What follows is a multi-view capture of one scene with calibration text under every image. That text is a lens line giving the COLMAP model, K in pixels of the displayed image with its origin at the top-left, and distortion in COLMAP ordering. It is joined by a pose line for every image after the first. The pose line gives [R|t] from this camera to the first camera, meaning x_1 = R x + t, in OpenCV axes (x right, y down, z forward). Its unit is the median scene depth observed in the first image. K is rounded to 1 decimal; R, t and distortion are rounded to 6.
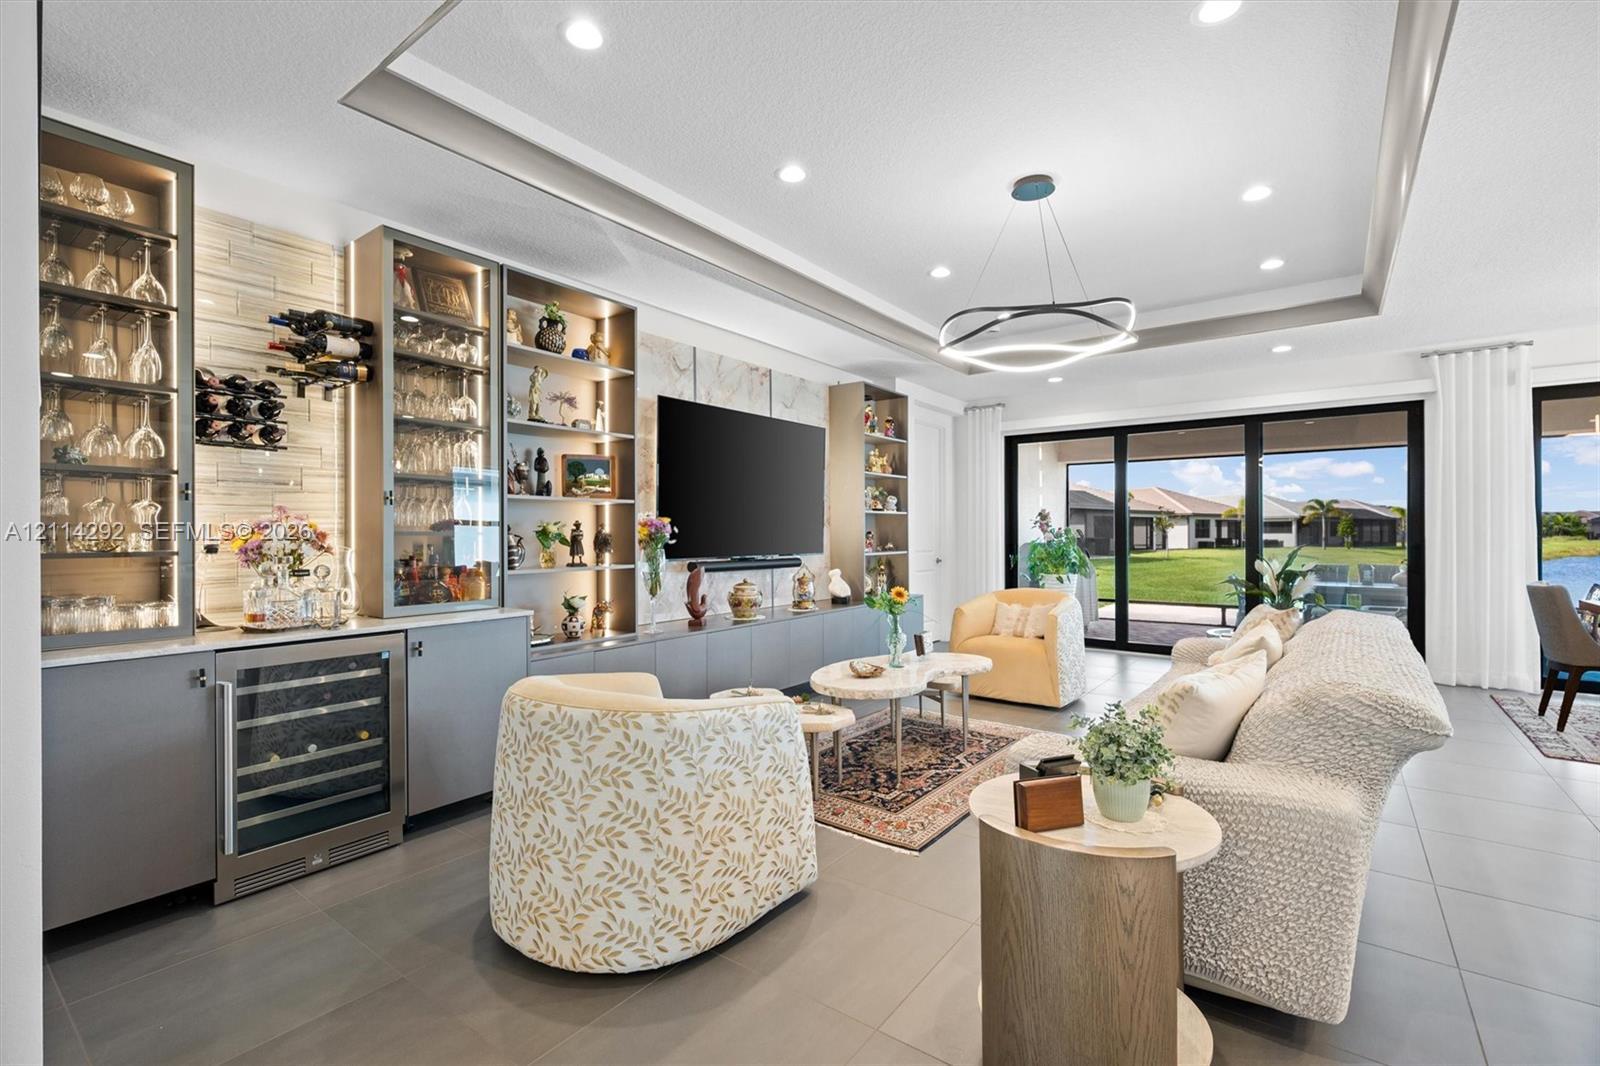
lens RADIAL K [[709.6, 0, 804.6], [0, 709.6, 532.3], [0, 0, 1]] dist [-0.004960, -0.000377]
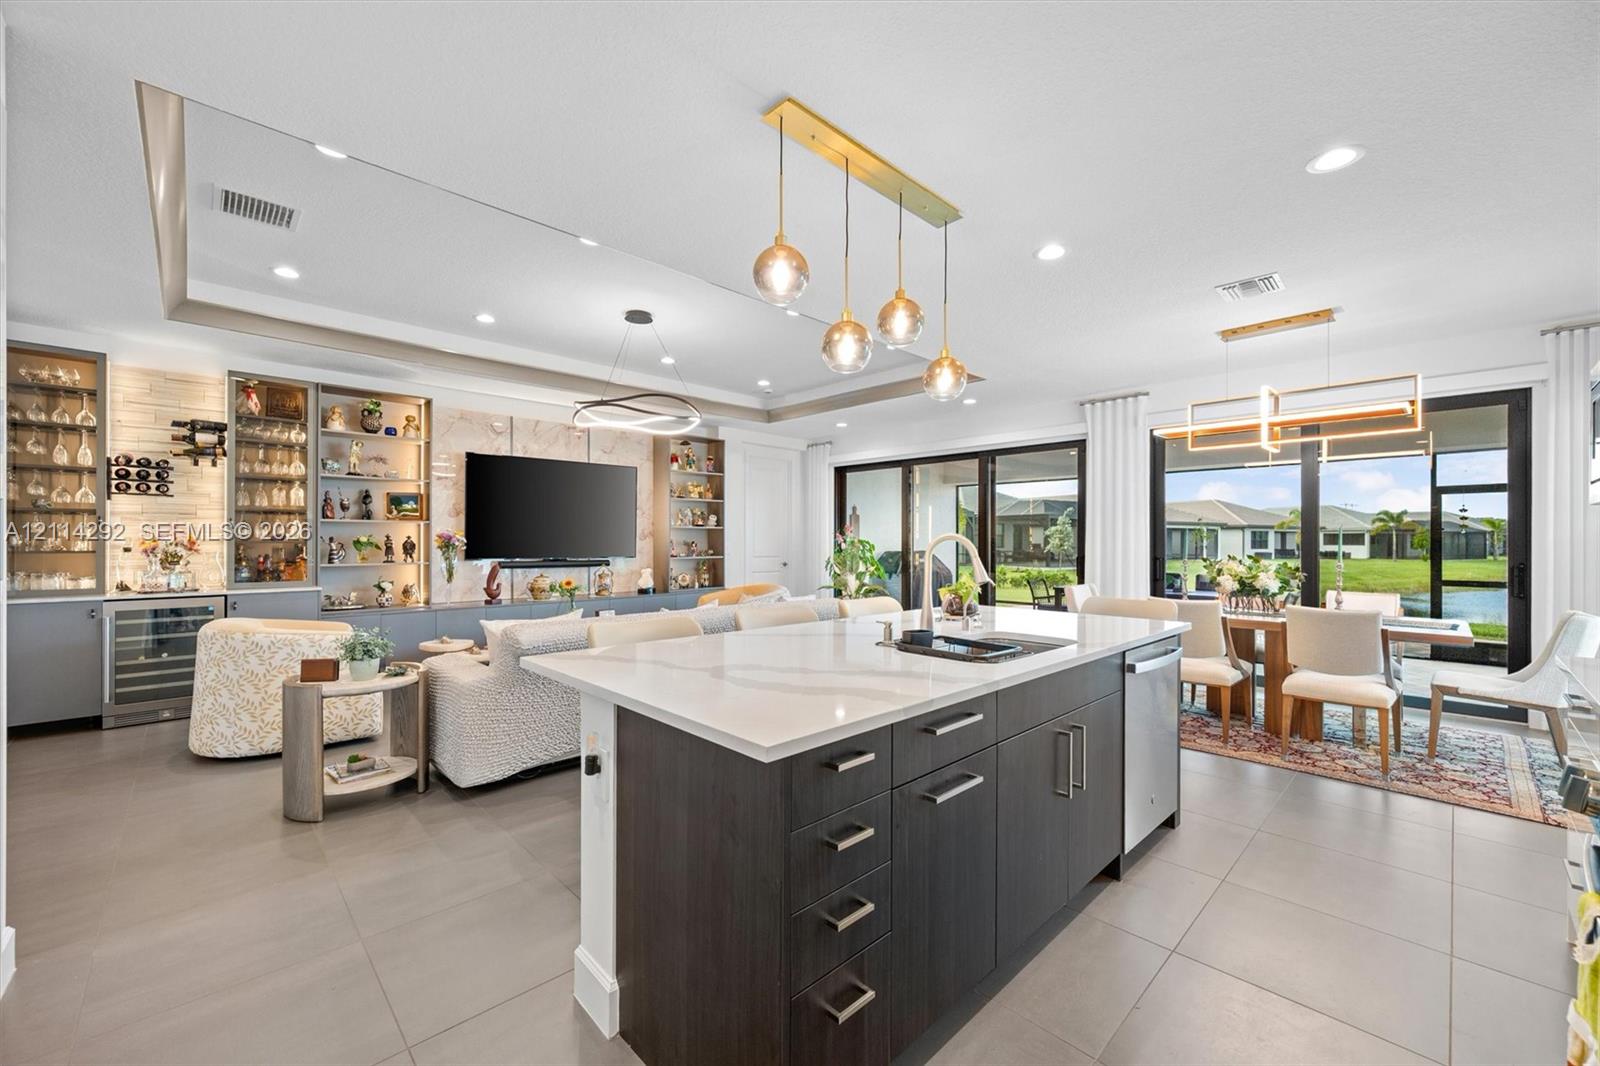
lens RADIAL K [[634.8, 0, 802.5], [0, 634.8, 539.2], [0, 0, 1]] dist [0.000396, -0.000824]
pose [[0.987088, 0.006537, -0.160043, 0.843446], [-0.006740, 0.999977, -0.000731, -0.010319], [0.160035, 0.001800, 0.987110, -0.270882]]
